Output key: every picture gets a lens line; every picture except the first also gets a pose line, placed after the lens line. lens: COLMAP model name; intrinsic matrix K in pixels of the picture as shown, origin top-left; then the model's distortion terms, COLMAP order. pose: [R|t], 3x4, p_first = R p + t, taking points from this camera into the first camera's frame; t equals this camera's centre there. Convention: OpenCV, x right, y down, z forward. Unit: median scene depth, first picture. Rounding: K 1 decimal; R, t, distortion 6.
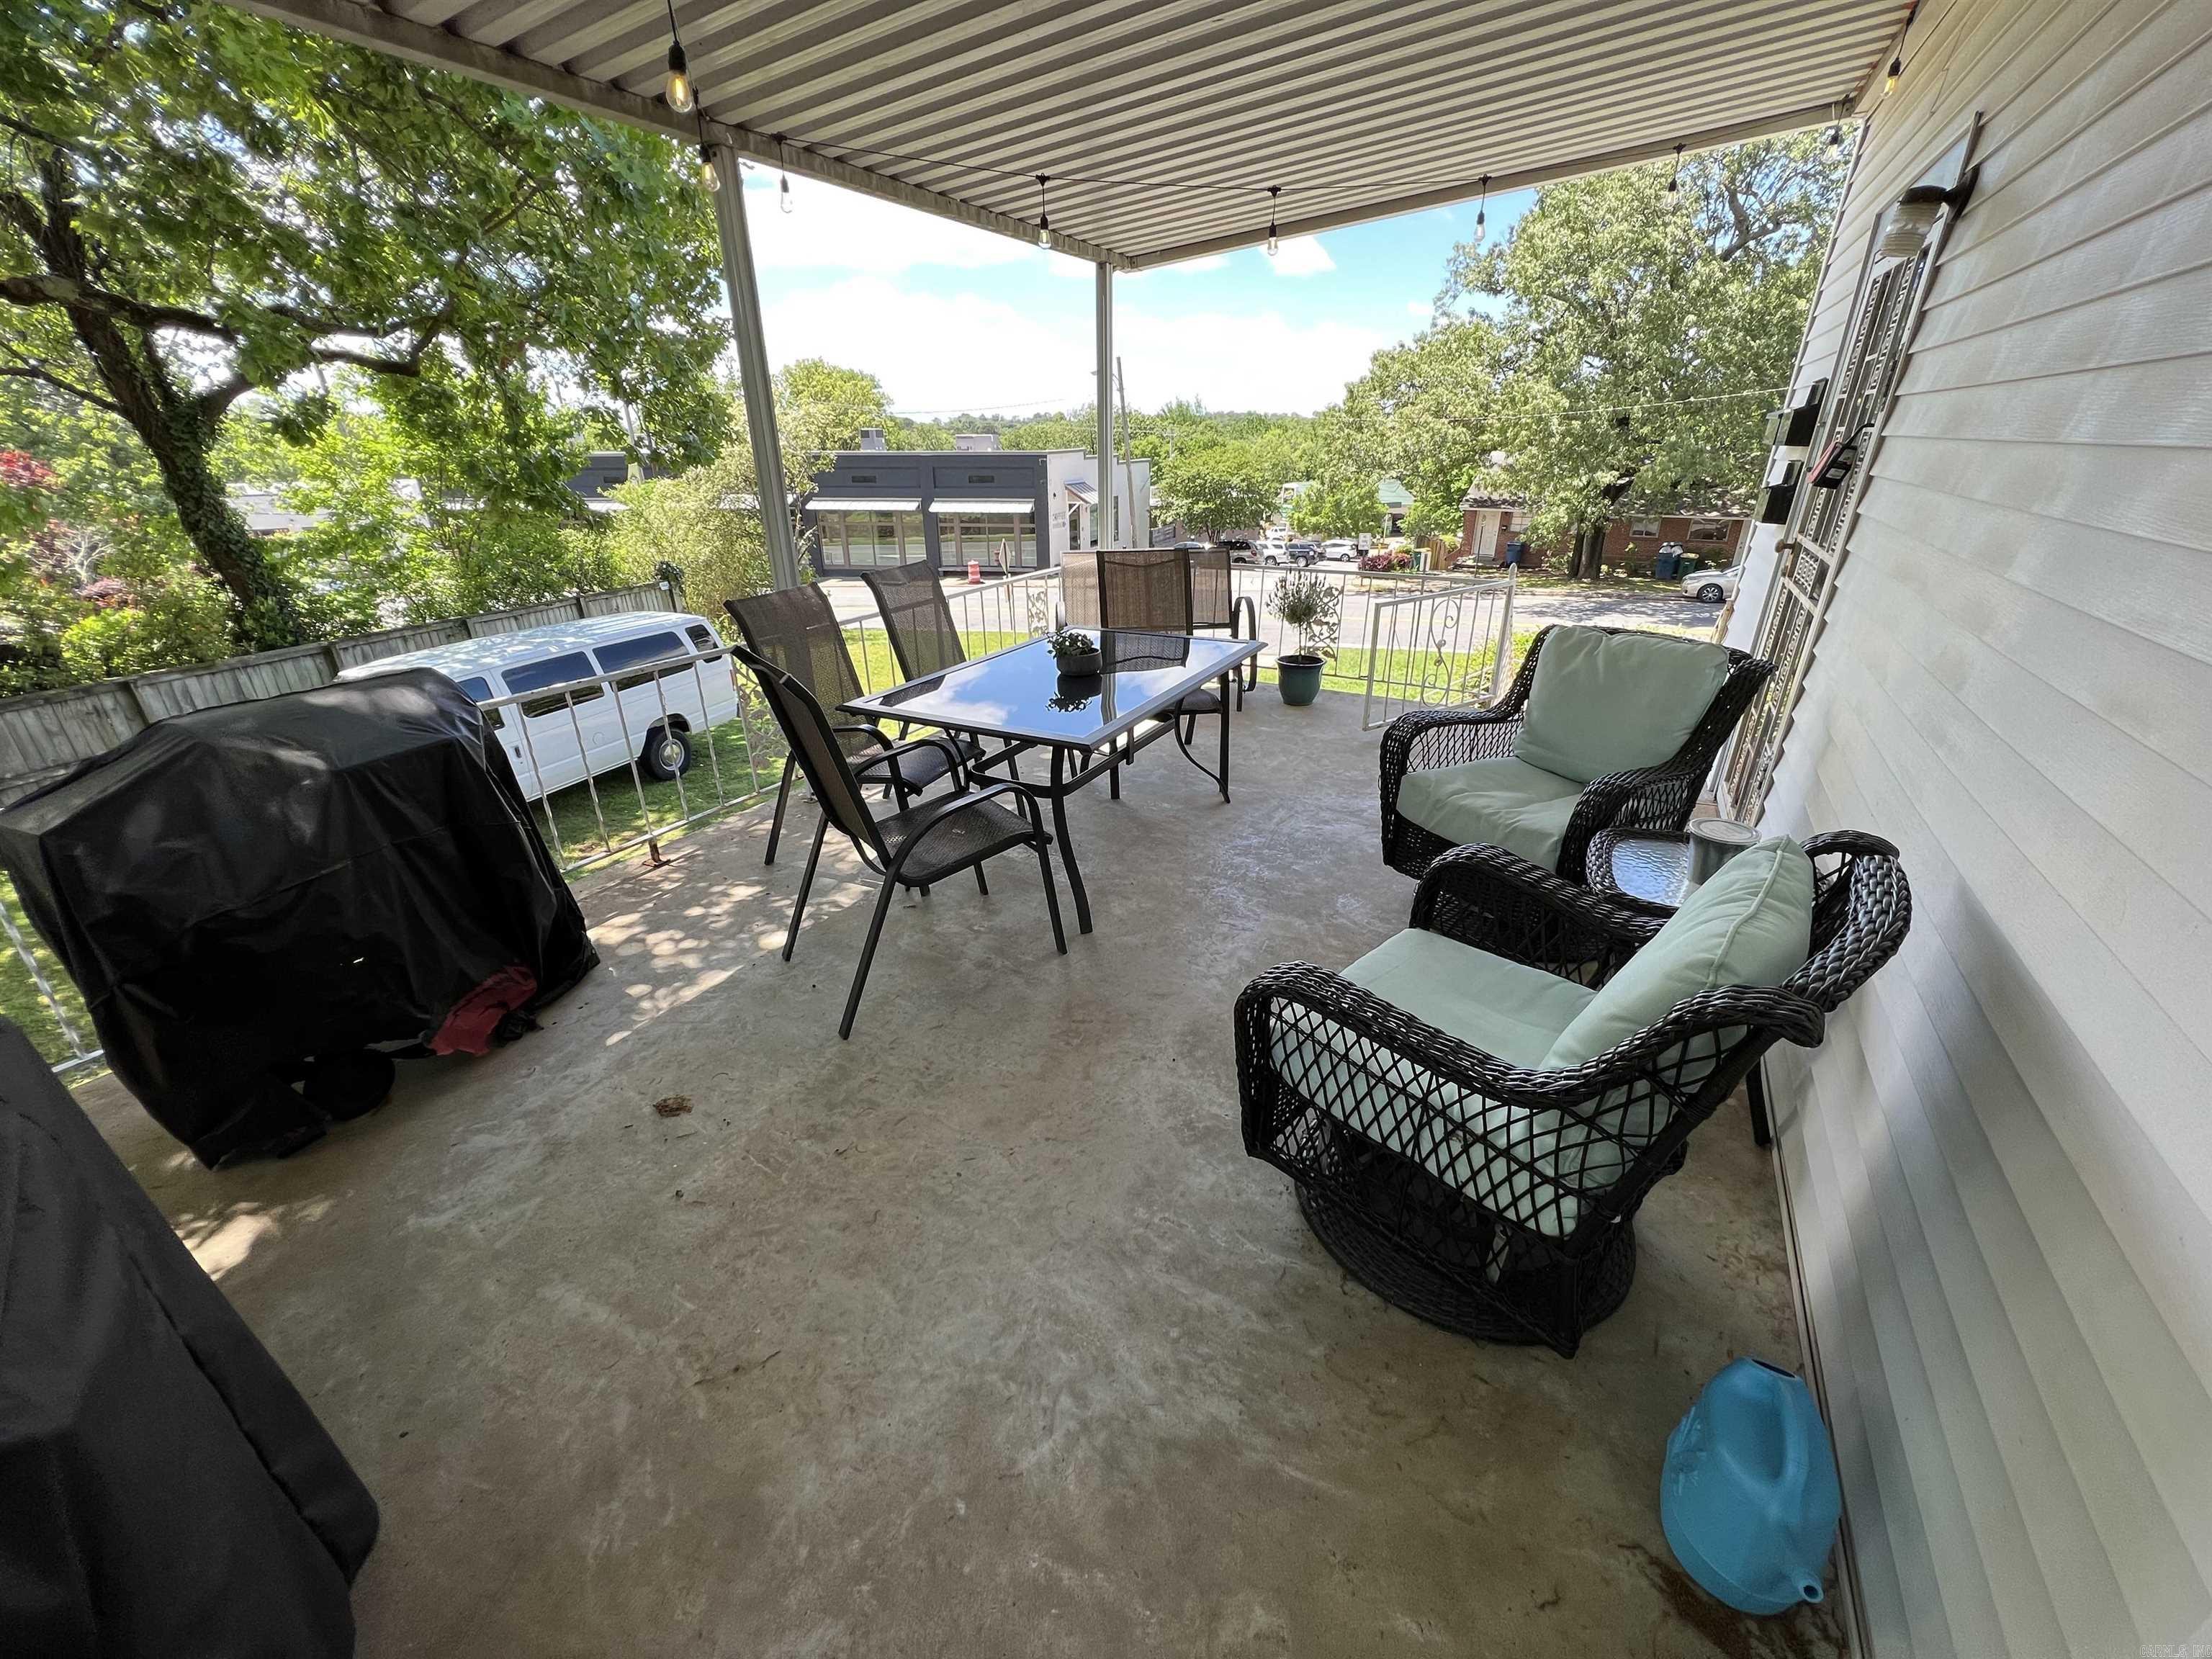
lens RADIAL K [[887.5, 0, 1115.2], [0, 887.5, 821.4], [0, 0, 1]] dist [-0.000199, -0.000192]
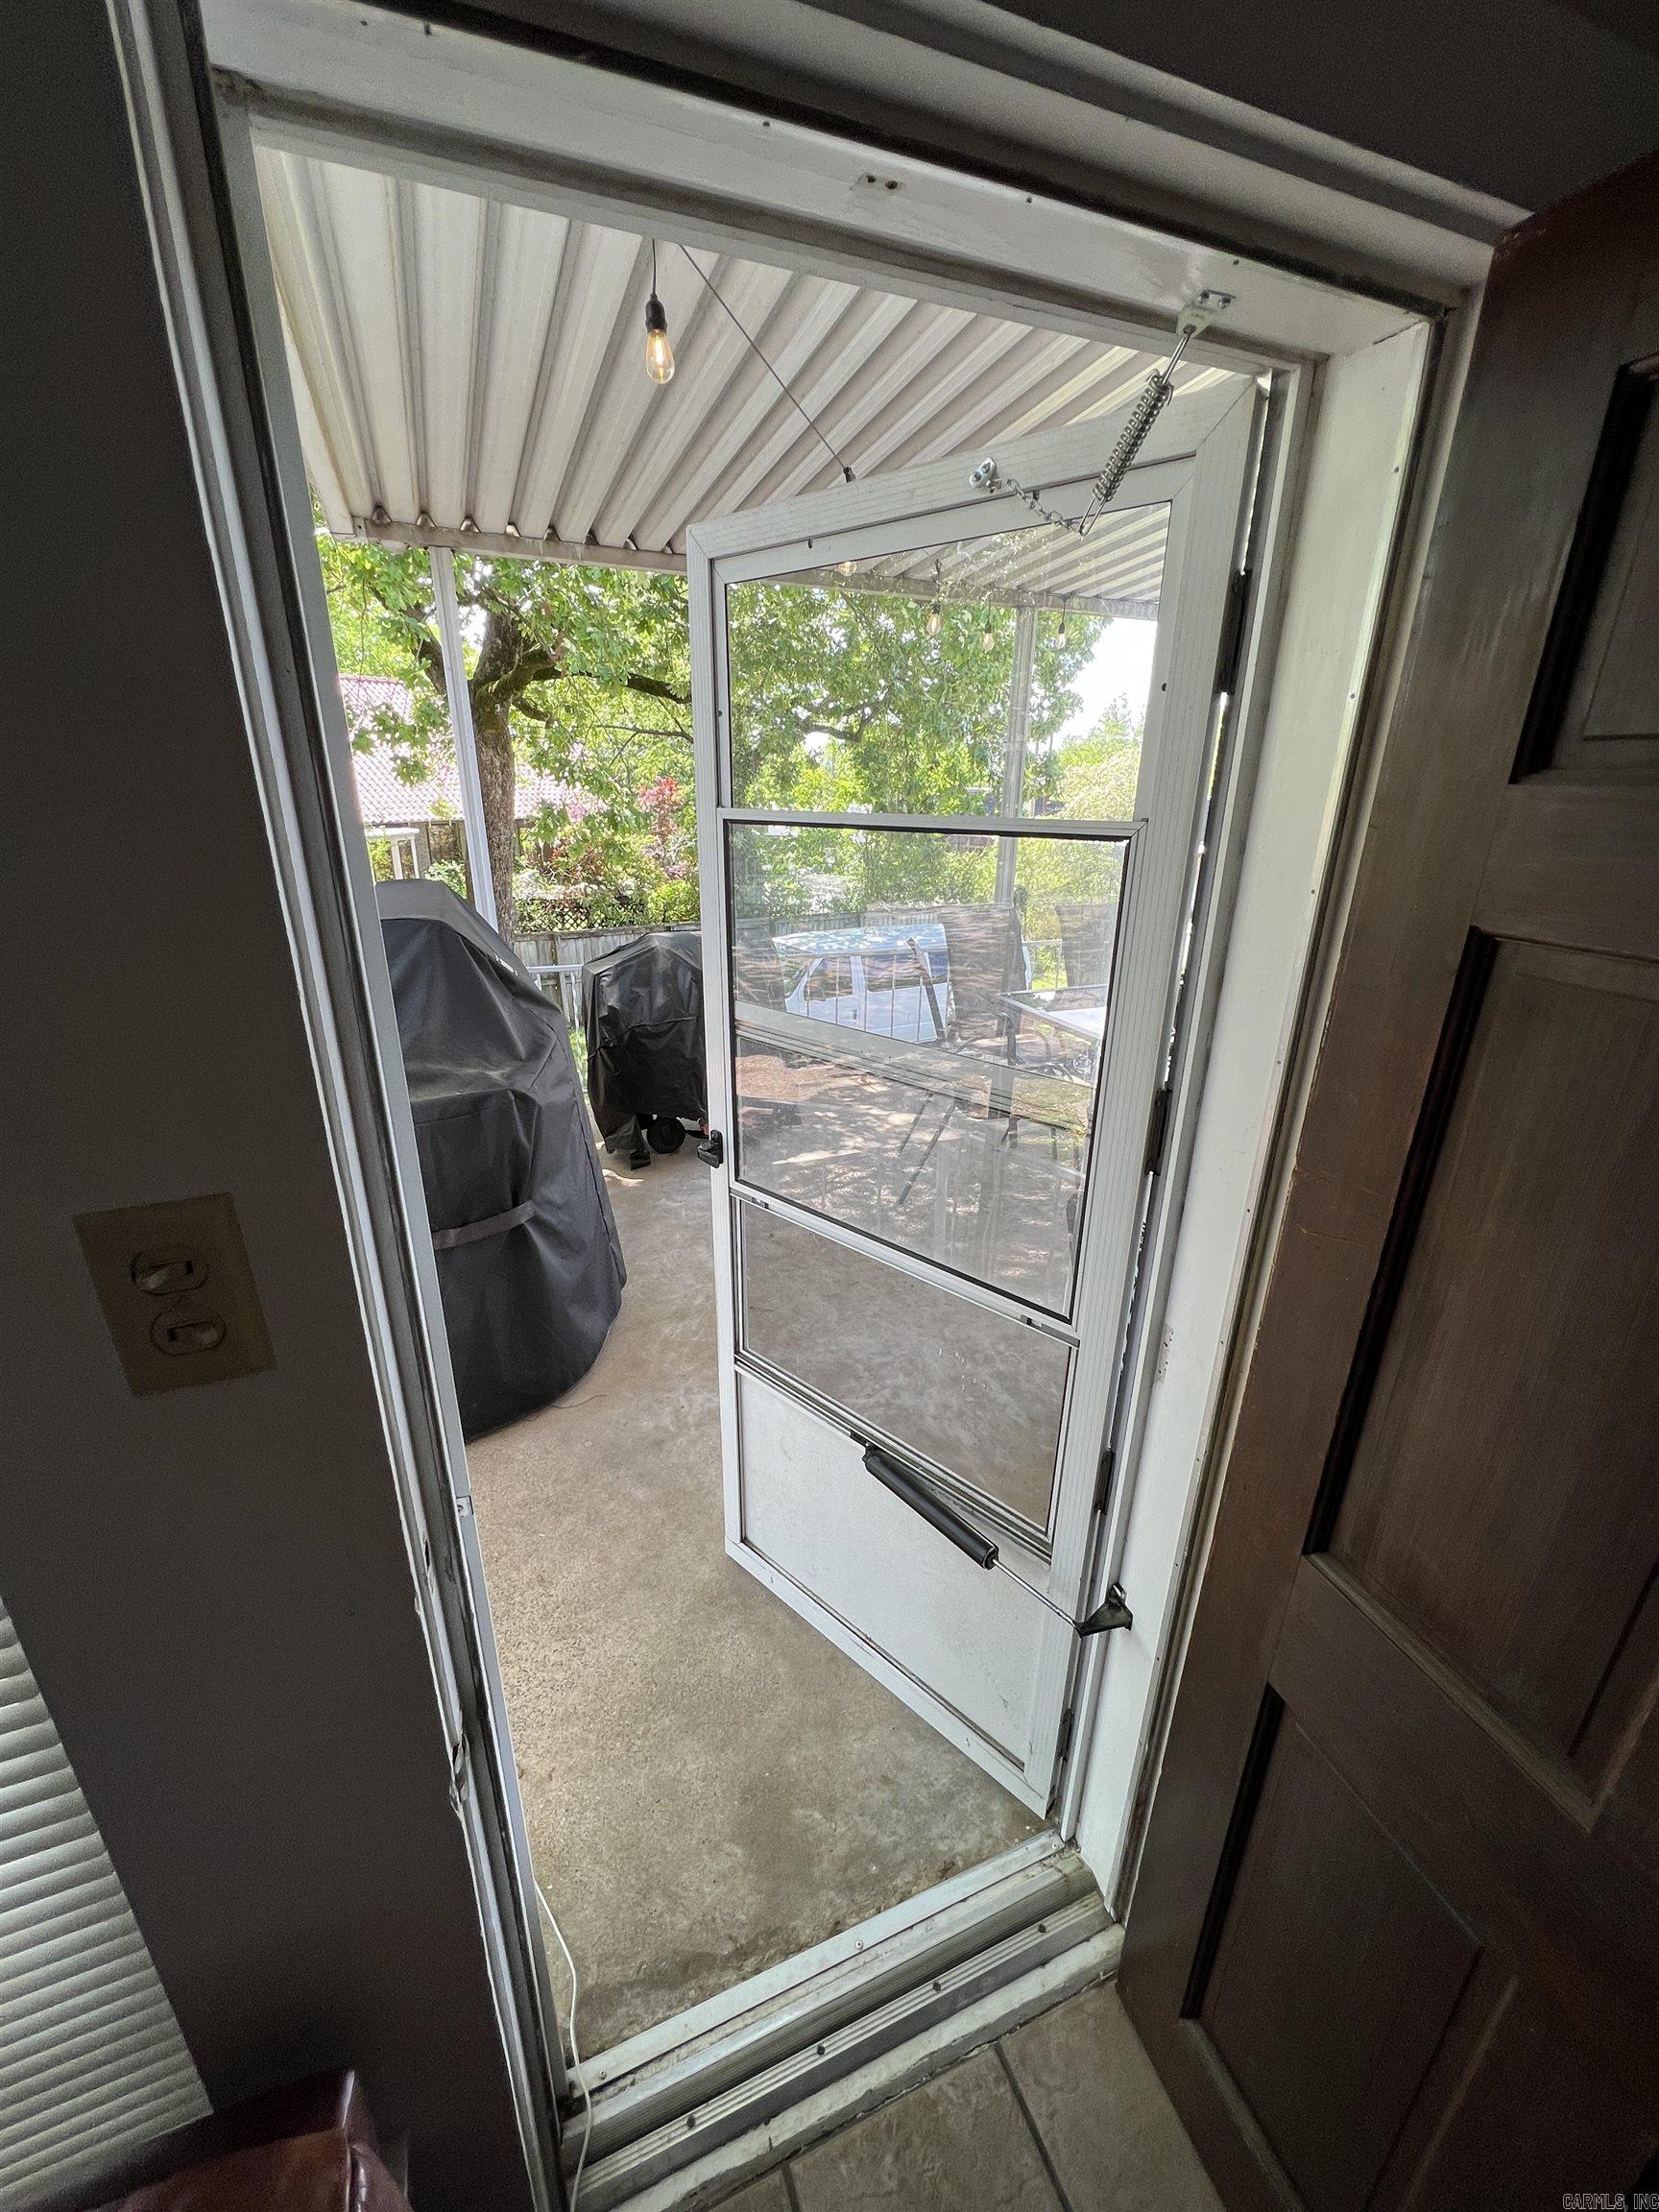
lens RADIAL K [[887.5, 0, 832.2], [0, 887.5, 1105.9], [0, 0, 1]] dist [-0.000199, -0.000192]
pose [[0.780251, 0.245472, -0.575284, 0.325644], [-0.278504, 0.959907, 0.031857, 0.055292], [0.560038, 0.135363, 0.817333, -0.234540]]
